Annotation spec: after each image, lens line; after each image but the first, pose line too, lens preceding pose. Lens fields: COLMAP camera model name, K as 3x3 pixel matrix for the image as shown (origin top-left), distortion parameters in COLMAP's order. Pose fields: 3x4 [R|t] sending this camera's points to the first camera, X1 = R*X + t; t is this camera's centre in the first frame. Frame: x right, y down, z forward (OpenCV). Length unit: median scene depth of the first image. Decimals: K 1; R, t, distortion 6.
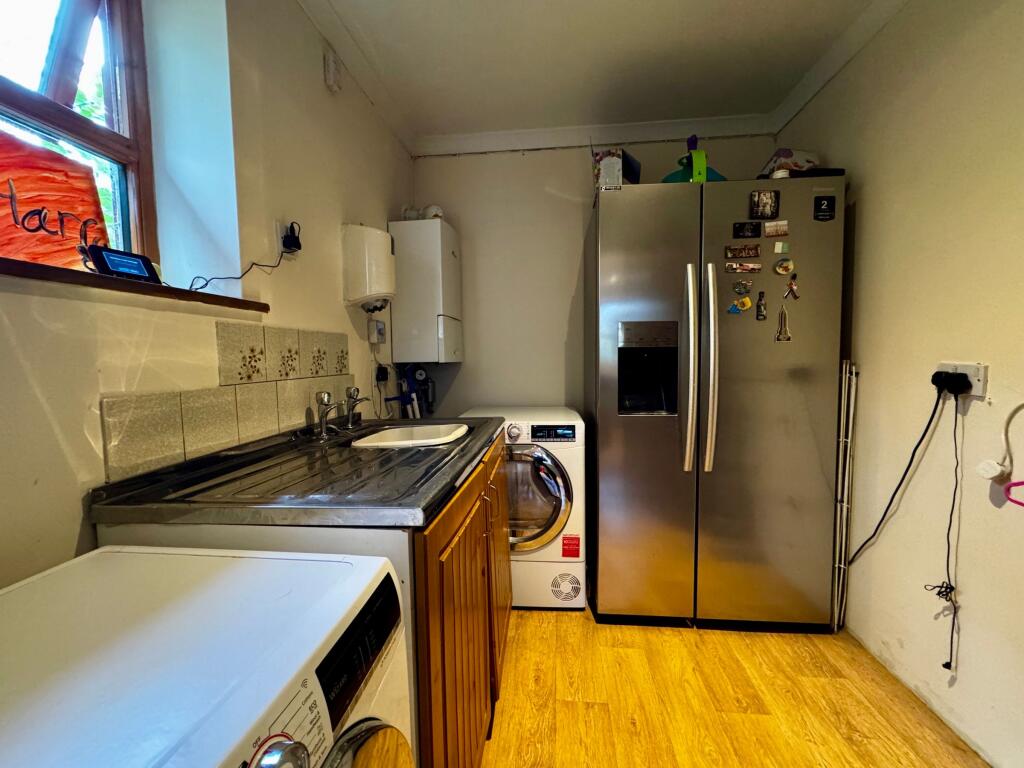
lens RADIAL K [[407.4, 0, 511.0], [0, 407.4, 384.1], [0, 0, 1]] dist [-0.004299, 0.000398]
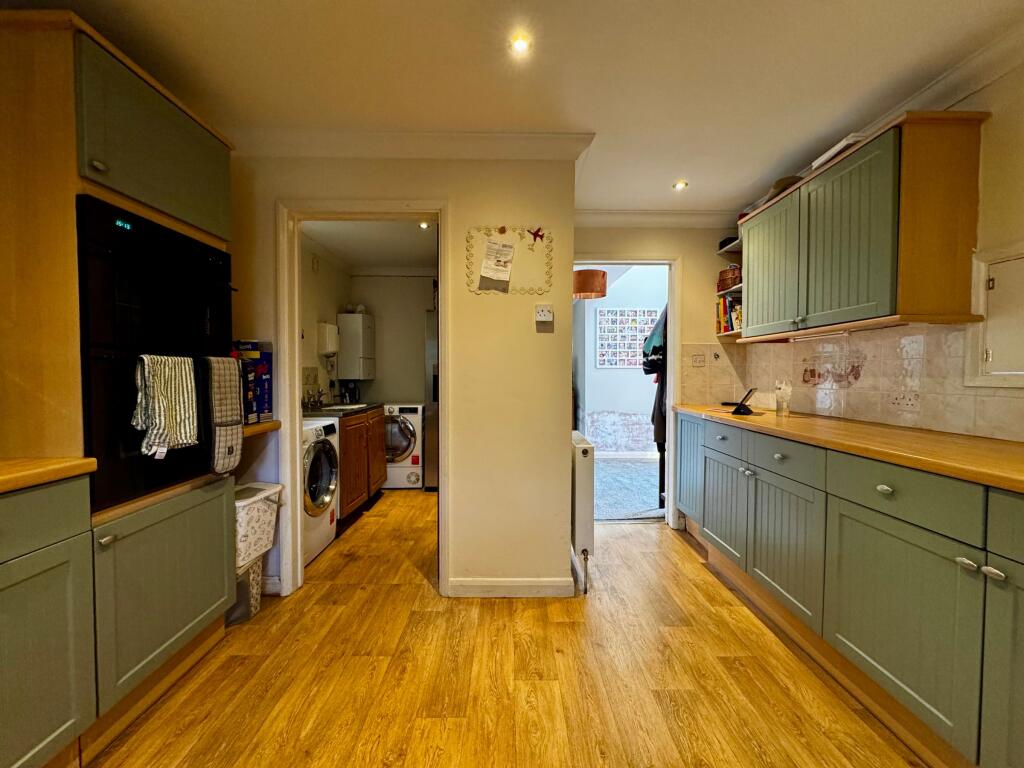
lens RADIAL K [[407.4, 0, 511.0], [0, 407.4, 384.1], [0, 0, 1]] dist [-0.004299, 0.000398]
pose [[0.993460, 0.015196, 0.113166, 0.416373], [-0.010610, 0.999102, -0.041013, 0.056875], [-0.113688, 0.039544, 0.992729, -1.367341]]
